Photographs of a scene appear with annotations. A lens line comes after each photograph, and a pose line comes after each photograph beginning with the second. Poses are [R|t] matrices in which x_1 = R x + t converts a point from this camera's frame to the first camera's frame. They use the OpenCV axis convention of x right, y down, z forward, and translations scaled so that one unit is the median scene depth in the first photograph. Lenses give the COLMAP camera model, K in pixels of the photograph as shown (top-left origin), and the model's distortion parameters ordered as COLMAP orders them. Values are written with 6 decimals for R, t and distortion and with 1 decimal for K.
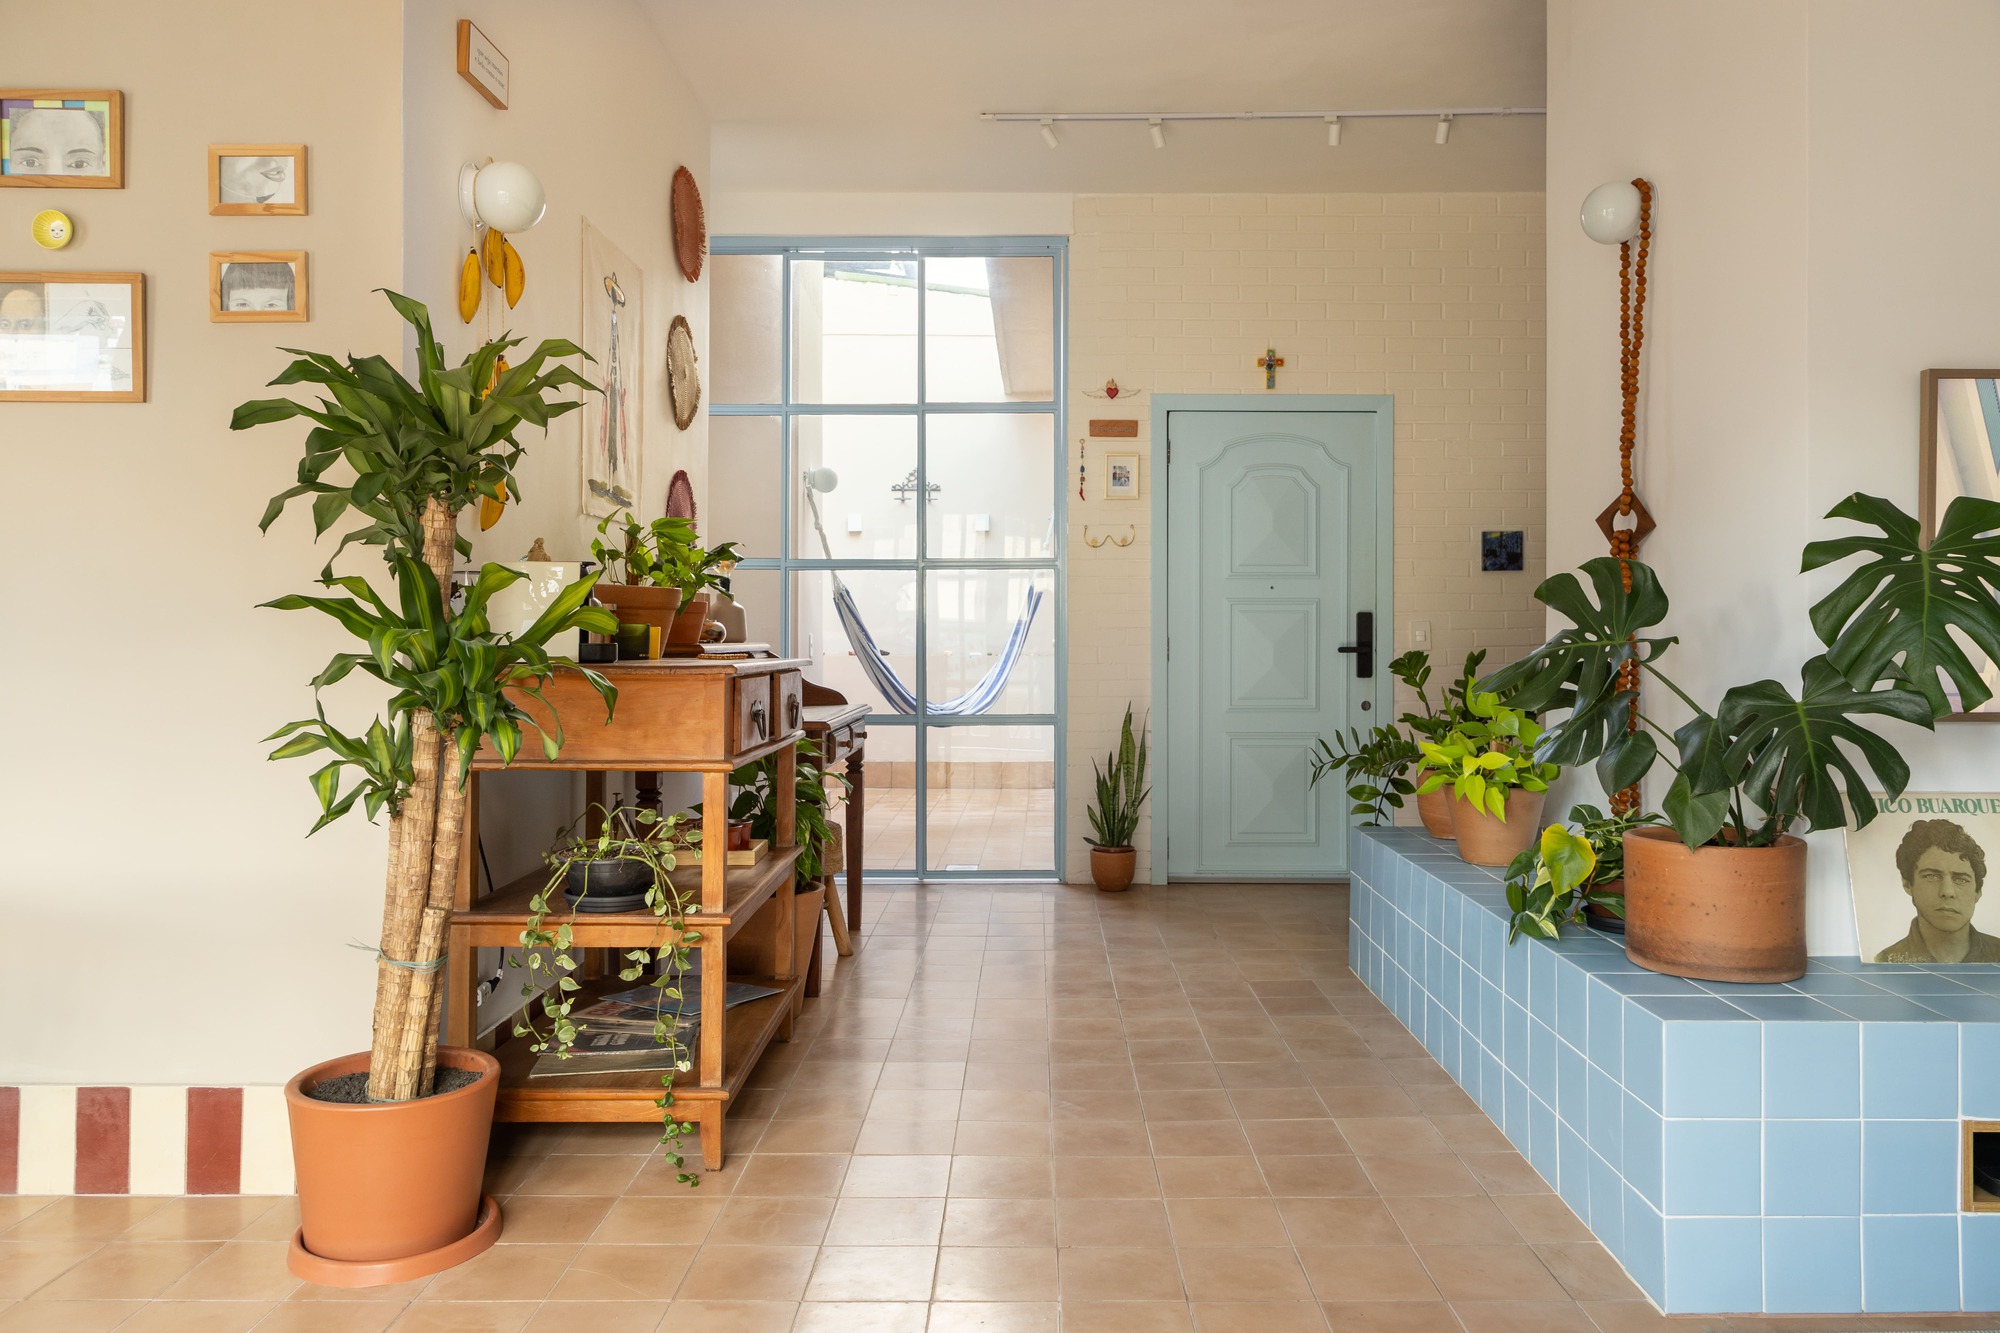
lens RADIAL K [[1387.7, 0, 1042.4], [0, 1387.7, 628.9], [0, 0, 1]] dist [0.007884, 0.006686]
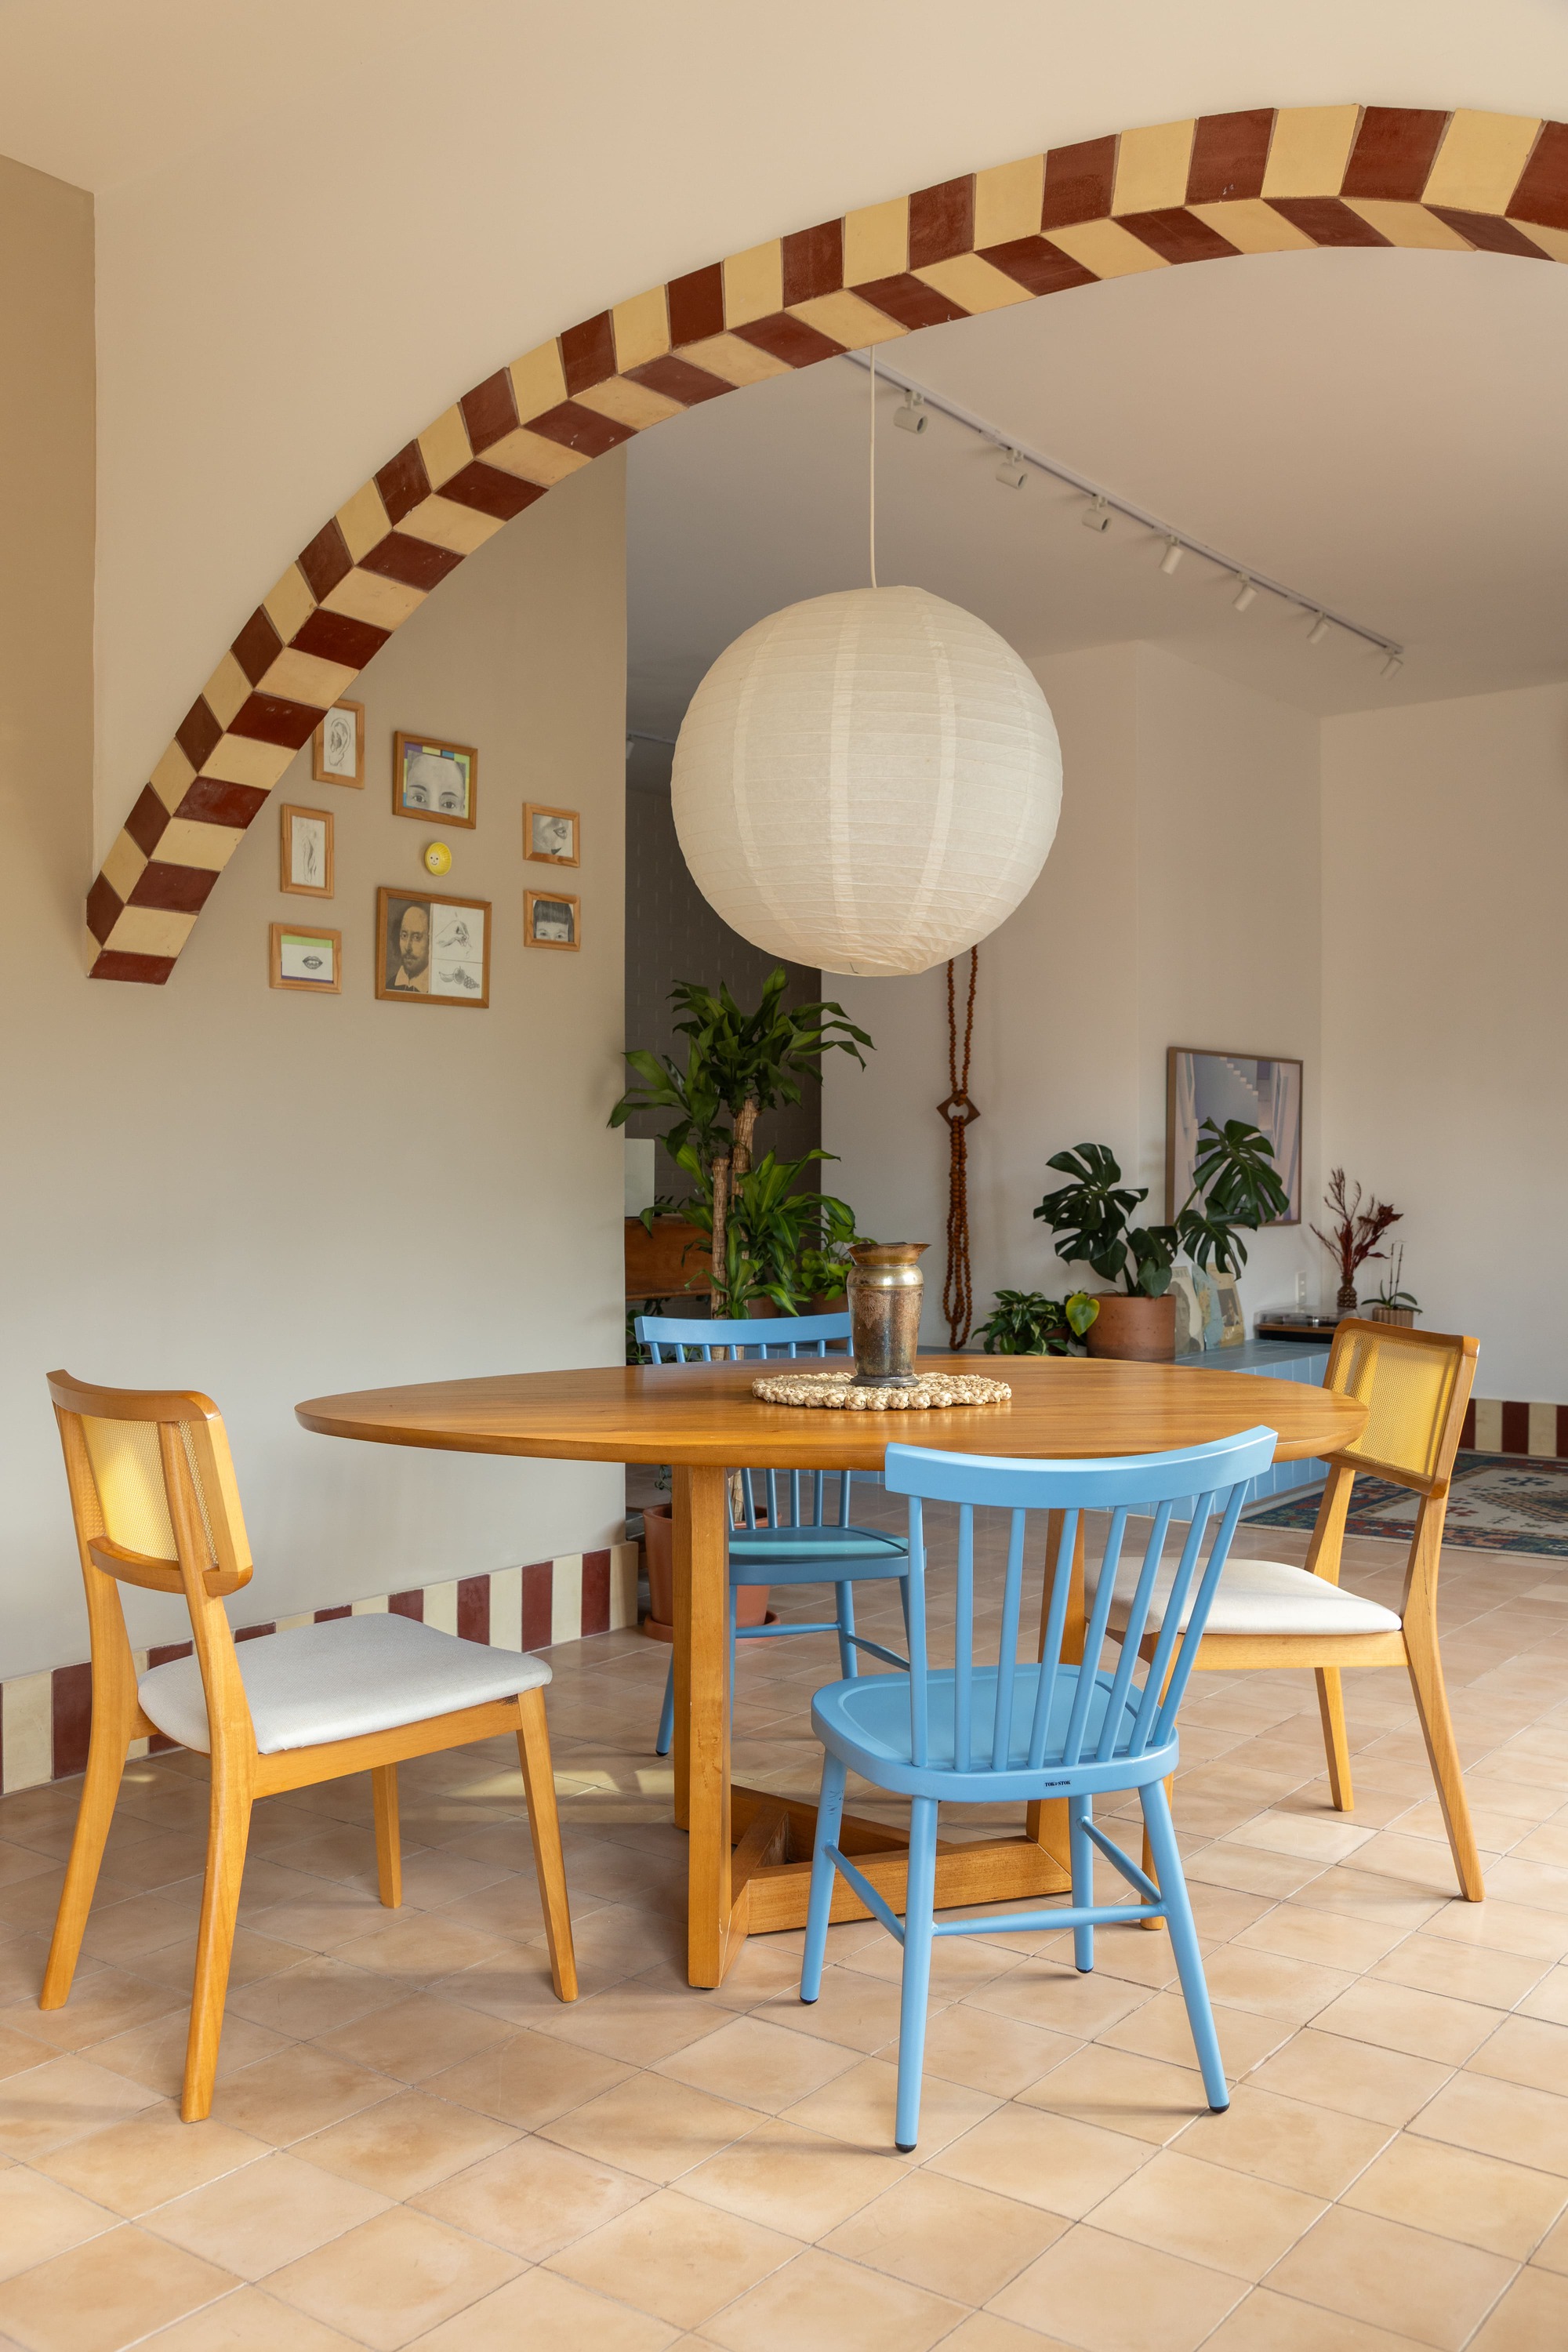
lens RADIAL K [[2039.2, 0, 784.0], [0, 2039.2, 1176.0], [0, 0, 1]] dist [-0.008097, -0.001877]
pose [[0.608122, -0.008067, 0.793803, -1.897846], [-0.001895, 0.999931, 0.011614, -0.039092], [-0.793842, -0.008567, 0.608064, -0.278288]]
